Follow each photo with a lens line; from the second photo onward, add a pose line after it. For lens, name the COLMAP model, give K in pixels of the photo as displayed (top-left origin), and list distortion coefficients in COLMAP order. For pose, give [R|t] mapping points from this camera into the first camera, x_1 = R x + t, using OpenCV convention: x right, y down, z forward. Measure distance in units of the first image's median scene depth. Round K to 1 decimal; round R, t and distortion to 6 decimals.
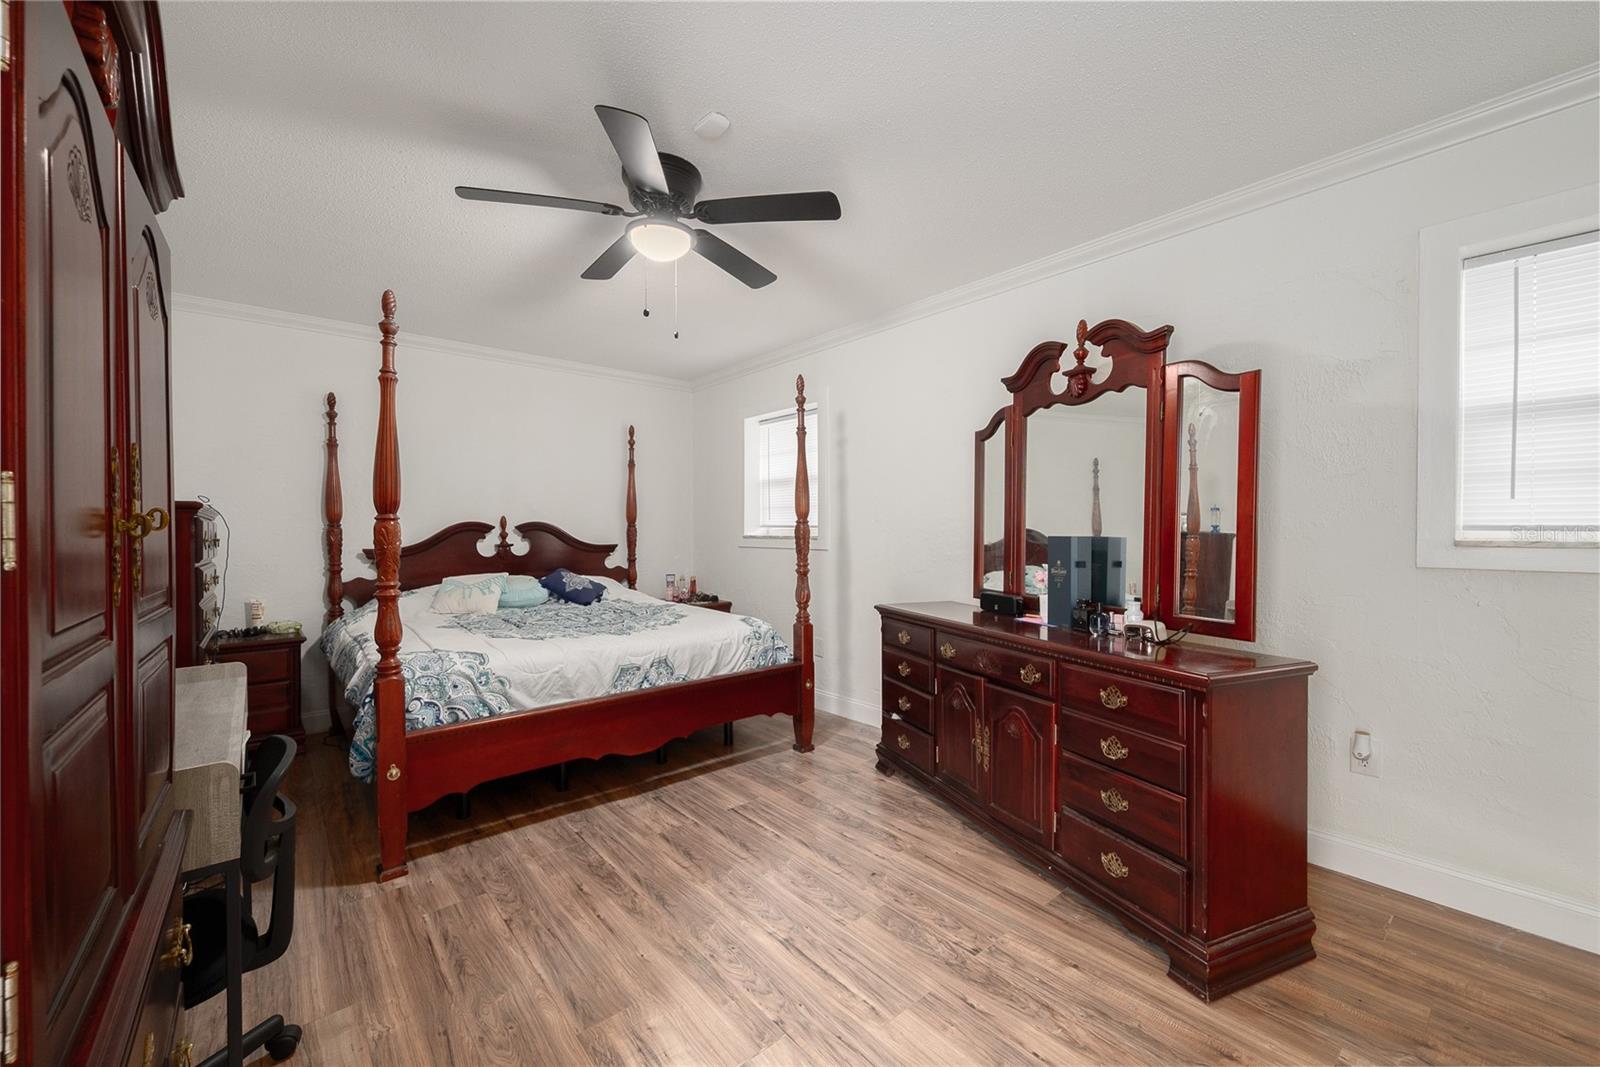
lens RADIAL K [[640.3, 0, 809.7], [0, 640.3, 533.4], [0, 0, 1]] dist [-0.002108, -0.001240]
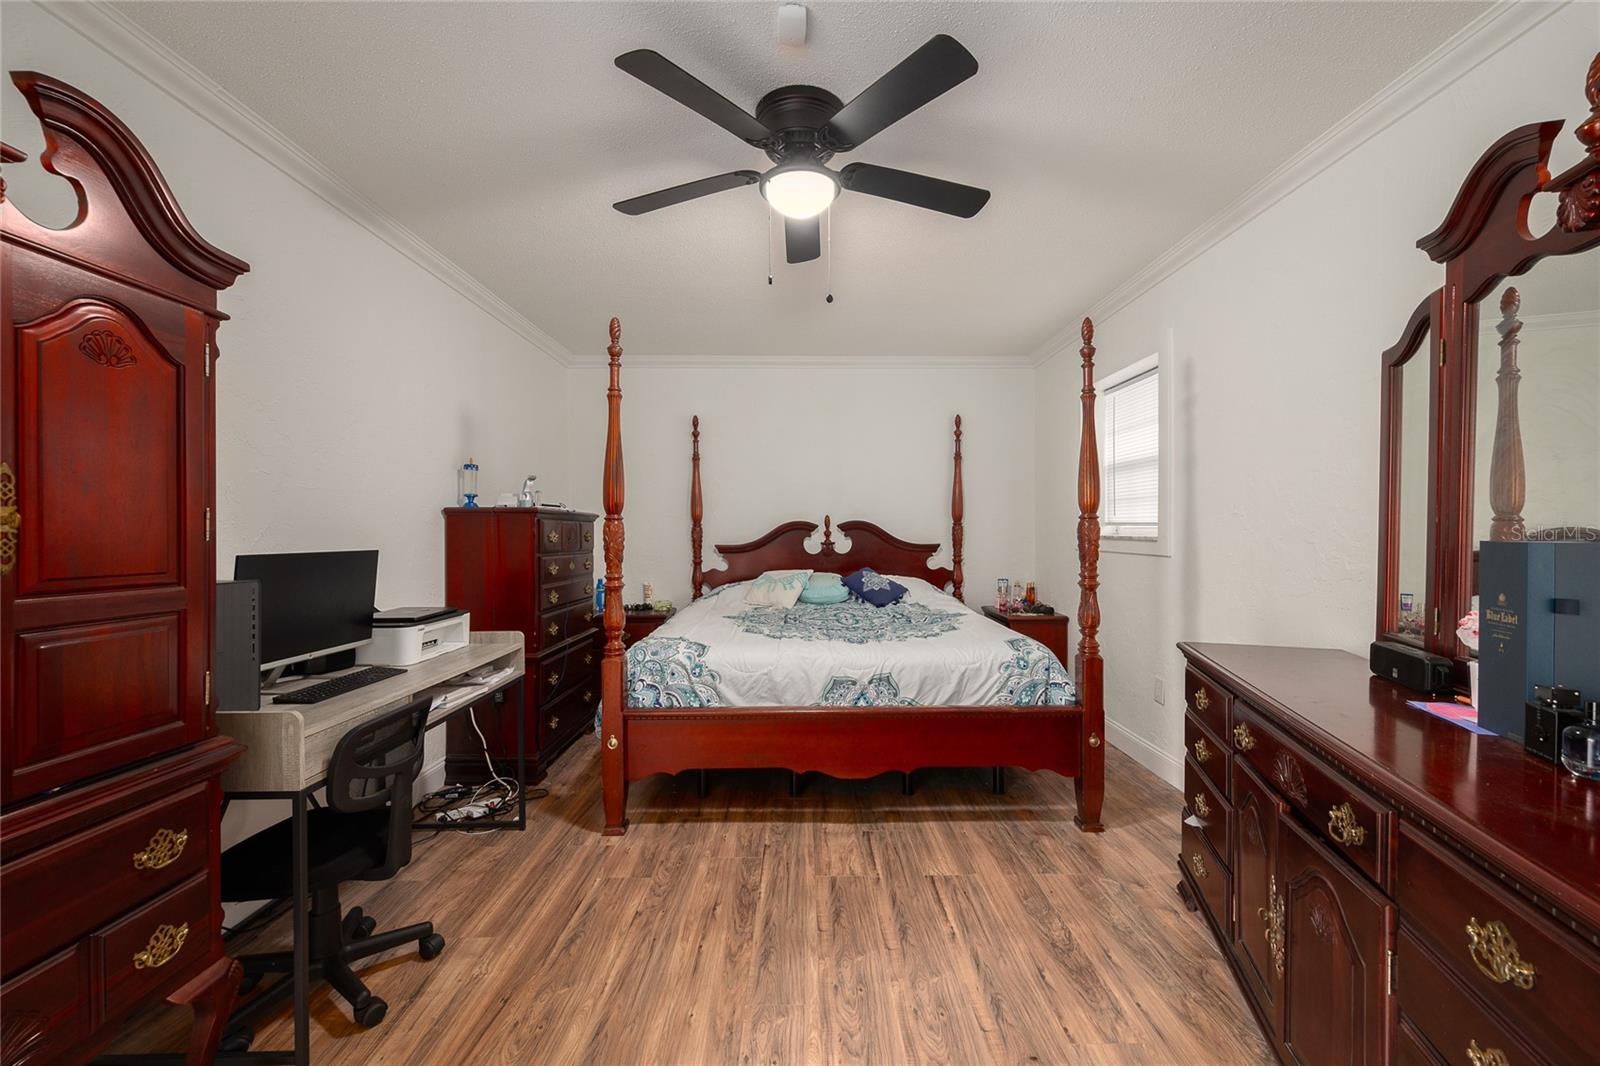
lens RADIAL K [[640.3, 0, 797.8], [0, 640.3, 534.3], [0, 0, 1]] dist [-0.002108, -0.001240]
pose [[0.757529, 0.005413, -0.652779, 0.266599], [-0.002922, 0.999984, 0.004901, -0.001398], [0.652795, -0.001805, 0.757532, 0.278657]]
